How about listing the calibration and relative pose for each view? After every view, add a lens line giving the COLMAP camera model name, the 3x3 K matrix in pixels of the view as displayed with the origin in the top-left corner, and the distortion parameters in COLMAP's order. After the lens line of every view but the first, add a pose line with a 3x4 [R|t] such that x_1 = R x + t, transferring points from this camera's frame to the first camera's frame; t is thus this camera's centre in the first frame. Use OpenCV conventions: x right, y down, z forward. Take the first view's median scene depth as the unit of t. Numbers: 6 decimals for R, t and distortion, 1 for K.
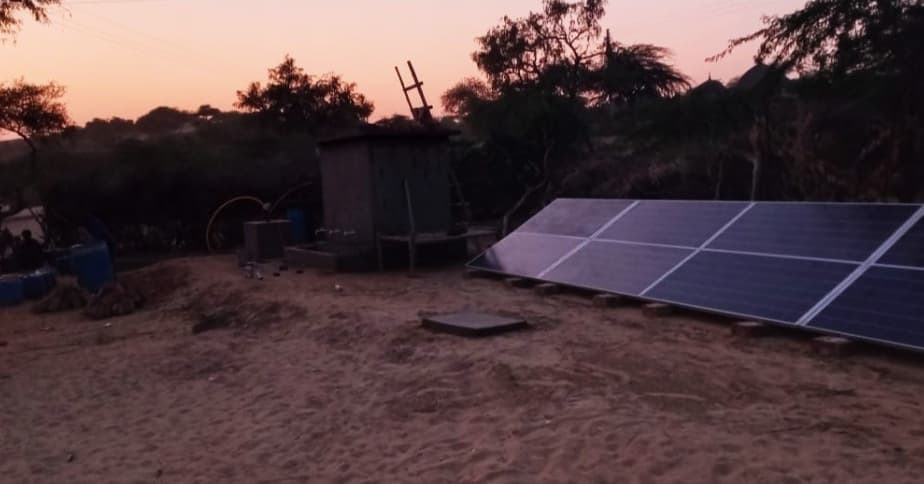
lens RADIAL K [[754.4, 0, 462.0], [0, 754.4, 242.0], [0, 0, 1]] dist [0.107773, -0.151134]
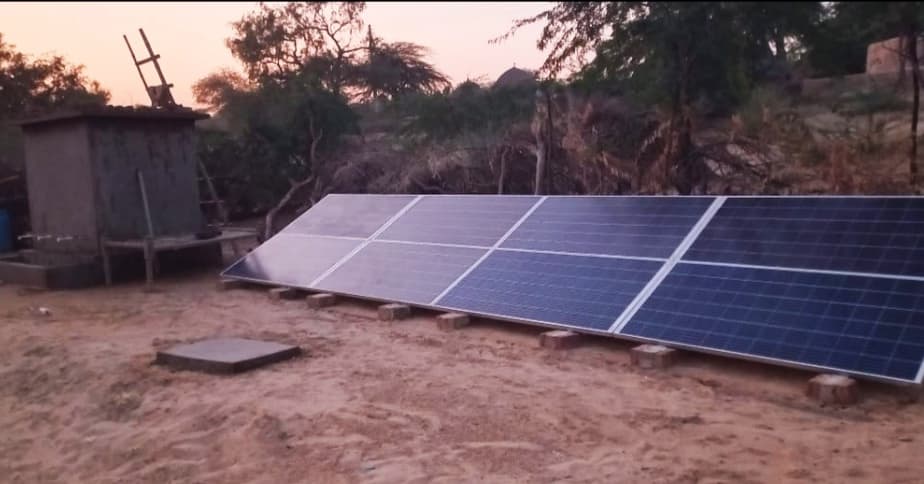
lens RADIAL K [[754.4, 0, 462.0], [0, 754.4, 242.0], [0, 0, 1]] dist [0.107773, -0.151134]
pose [[0.953206, -0.025373, 0.301254, 0.009693], [0.024789, 0.999676, 0.005761, -0.004569], [-0.301302, 0.001976, 0.953527, 0.167303]]
